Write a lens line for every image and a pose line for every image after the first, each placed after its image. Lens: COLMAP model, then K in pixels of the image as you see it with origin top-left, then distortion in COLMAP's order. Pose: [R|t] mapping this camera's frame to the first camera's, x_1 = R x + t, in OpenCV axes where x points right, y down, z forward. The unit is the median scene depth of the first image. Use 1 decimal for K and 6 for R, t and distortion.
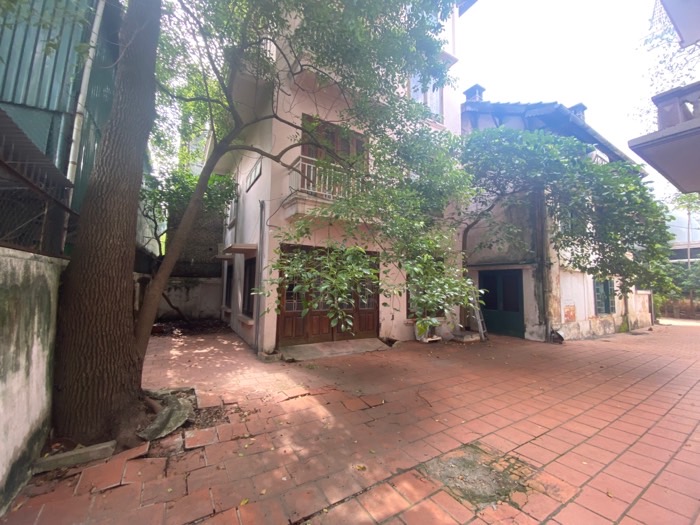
lens RADIAL K [[285.5, 0, 350.0], [0, 285.5, 262.5], [0, 0, 1]] dist [0.013458, -0.017647]
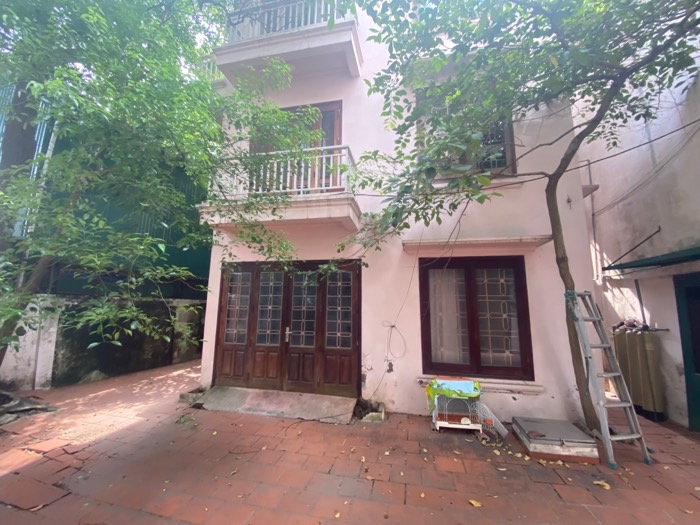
lens RADIAL K [[285.5, 0, 350.0], [0, 285.5, 262.5], [0, 0, 1]] dist [0.013458, -0.017647]
pose [[0.722073, -0.113579, -0.682430, 0.742052], [0.051058, 0.992490, -0.111159, 0.058523], [0.689931, 0.045421, 0.722449, 0.738946]]
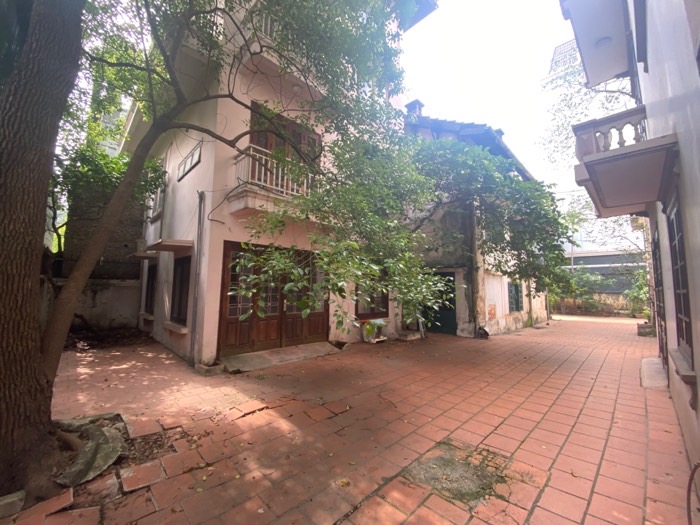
lens RADIAL K [[285.5, 0, 350.0], [0, 285.5, 262.5], [0, 0, 1]] dist [0.013458, -0.017647]
pose [[0.972532, 0.016541, 0.232180, -0.078355], [-0.014034, 0.999824, -0.012448, 0.008895], [-0.232345, 0.008848, 0.972593, 0.044276]]
